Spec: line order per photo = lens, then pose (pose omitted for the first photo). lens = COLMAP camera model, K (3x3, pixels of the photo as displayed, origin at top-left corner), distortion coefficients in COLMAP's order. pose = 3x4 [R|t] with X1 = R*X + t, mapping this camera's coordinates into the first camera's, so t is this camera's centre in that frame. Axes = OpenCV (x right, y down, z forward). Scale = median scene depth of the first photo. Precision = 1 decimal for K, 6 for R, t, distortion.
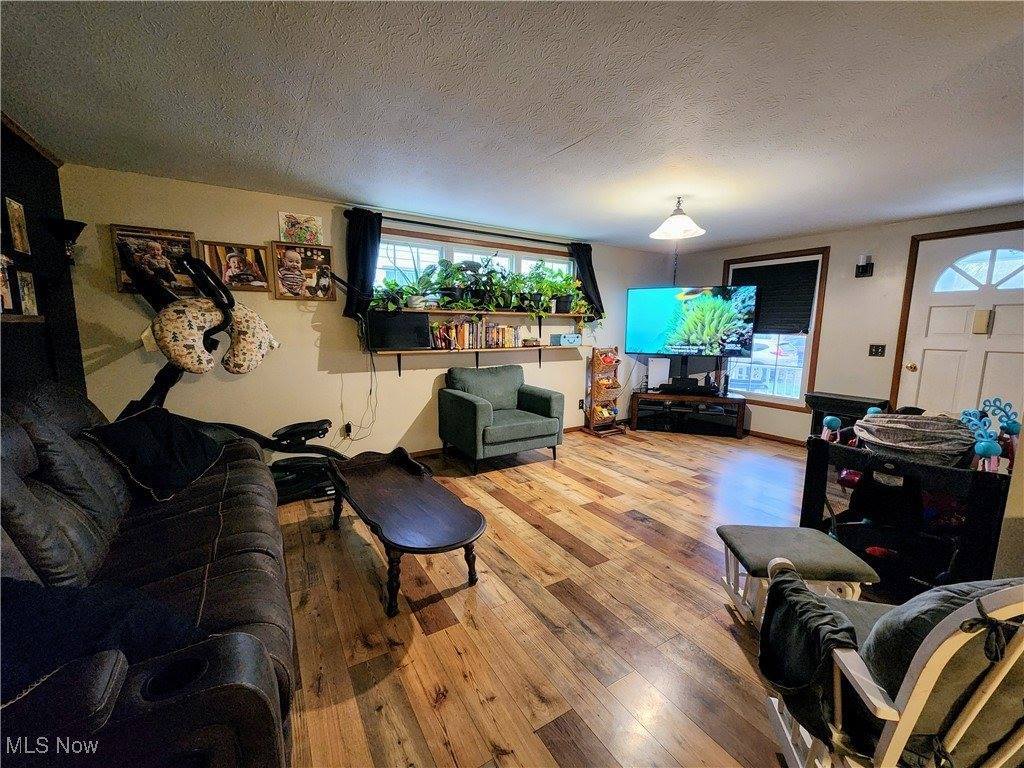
lens RADIAL K [[417.1, 0, 514.5], [0, 417.1, 386.1], [0, 0, 1]] dist [0.000977, -0.000113]
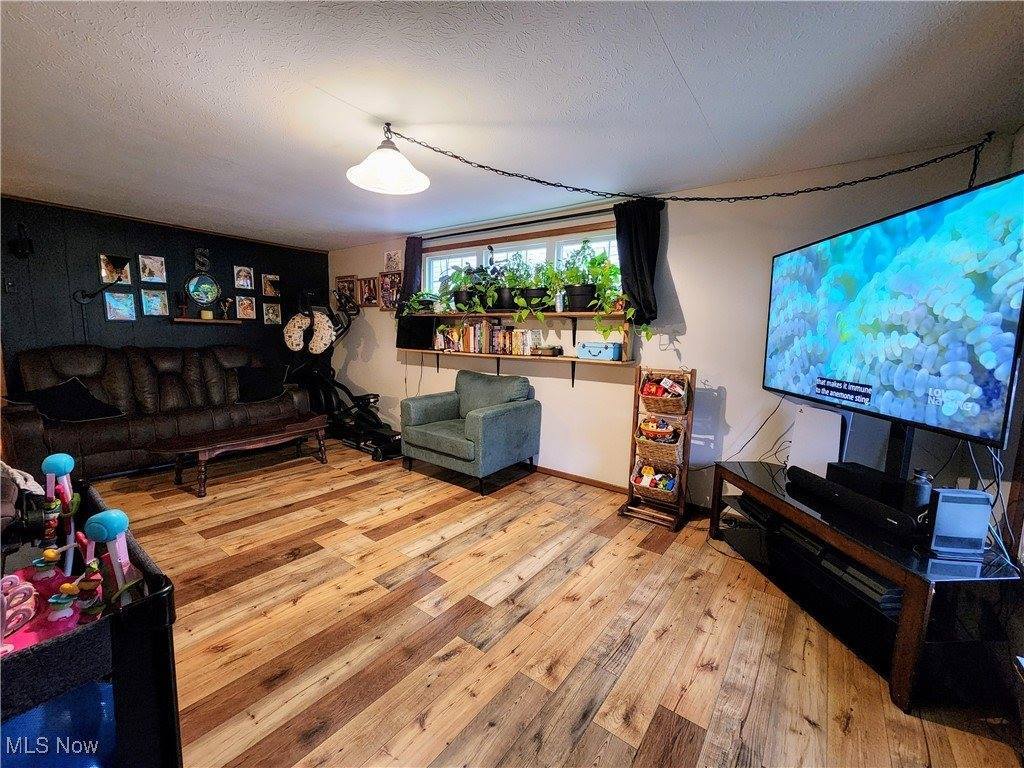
lens RADIAL K [[417.1, 0, 514.5], [0, 417.1, 386.1], [0, 0, 1]] dist [0.000977, -0.000113]
pose [[0.362232, 0.114747, -0.924998, 0.914562], [-0.157441, 0.985666, 0.060619, -0.095713], [0.918695, 0.123674, 0.375106, 0.809412]]
